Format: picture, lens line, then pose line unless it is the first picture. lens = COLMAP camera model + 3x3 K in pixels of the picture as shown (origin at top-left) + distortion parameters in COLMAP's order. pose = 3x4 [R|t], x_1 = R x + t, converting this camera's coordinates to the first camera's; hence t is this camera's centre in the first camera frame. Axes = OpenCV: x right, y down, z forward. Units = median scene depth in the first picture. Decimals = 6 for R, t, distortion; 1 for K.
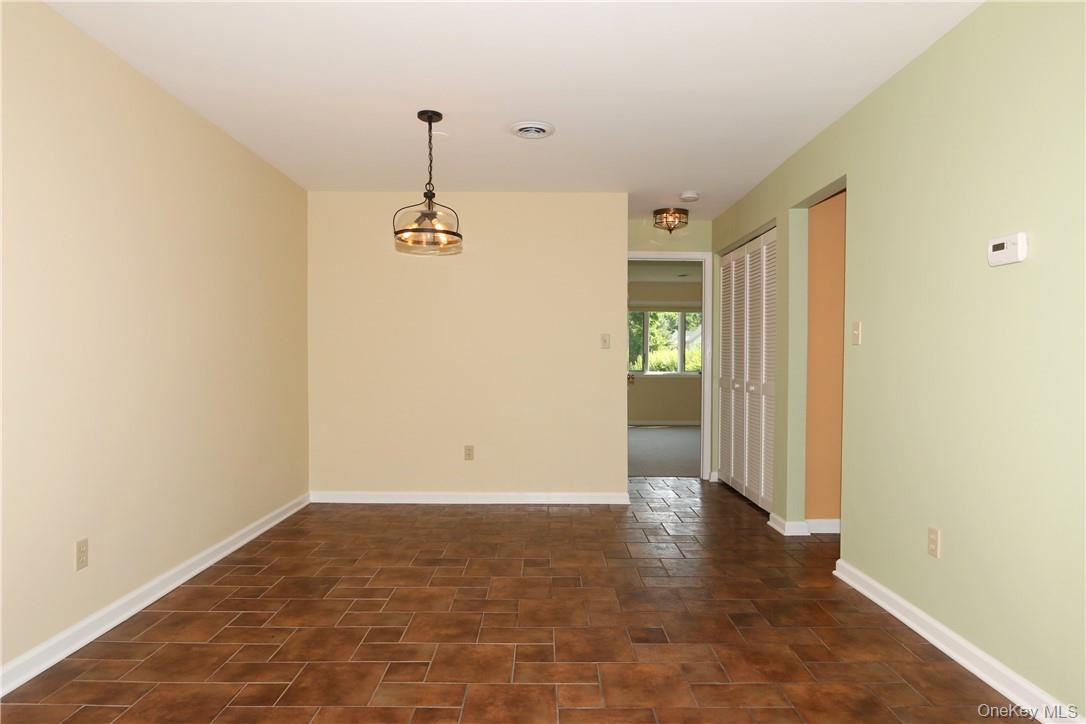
lens RADIAL K [[638.5, 0, 543.7], [0, 638.5, 369.4], [0, 0, 1]] dist [-0.005098, -0.000318]
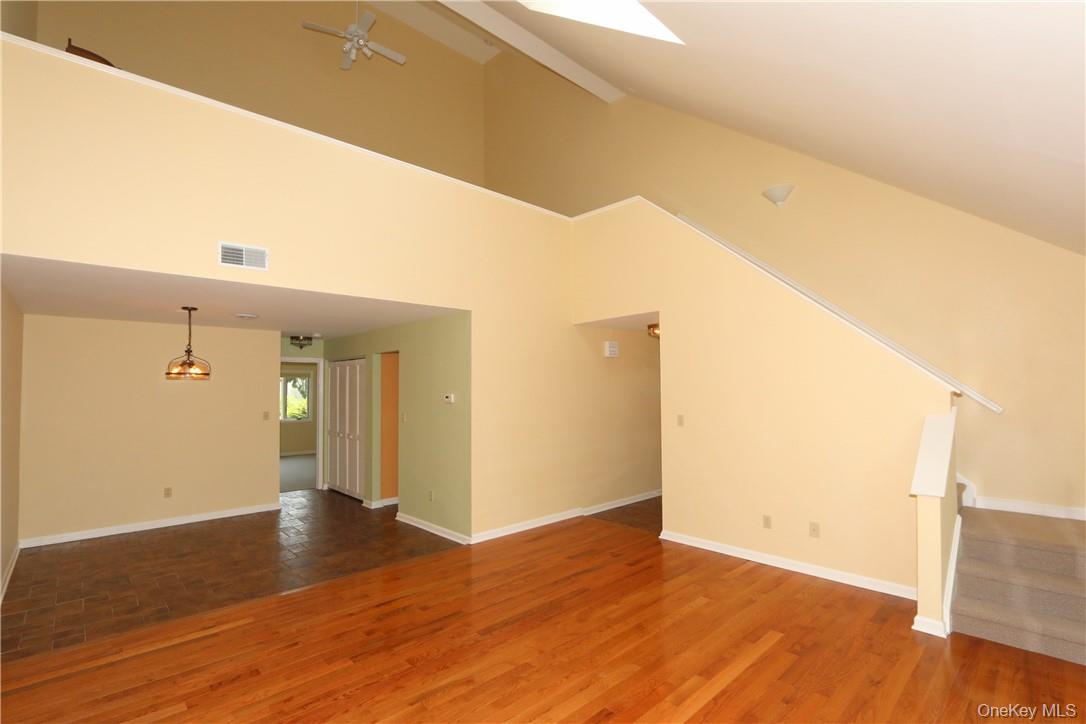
lens RADIAL K [[499.8, 0, 547.3], [0, 499.8, 371.2], [0, 0, 1]] dist [-0.012711, 0.001969]
pose [[0.728162, 0.015846, 0.685221, -0.312882], [0.021365, 0.998722, -0.045799, -0.098666], [-0.685072, 0.047989, 0.726893, -0.574550]]
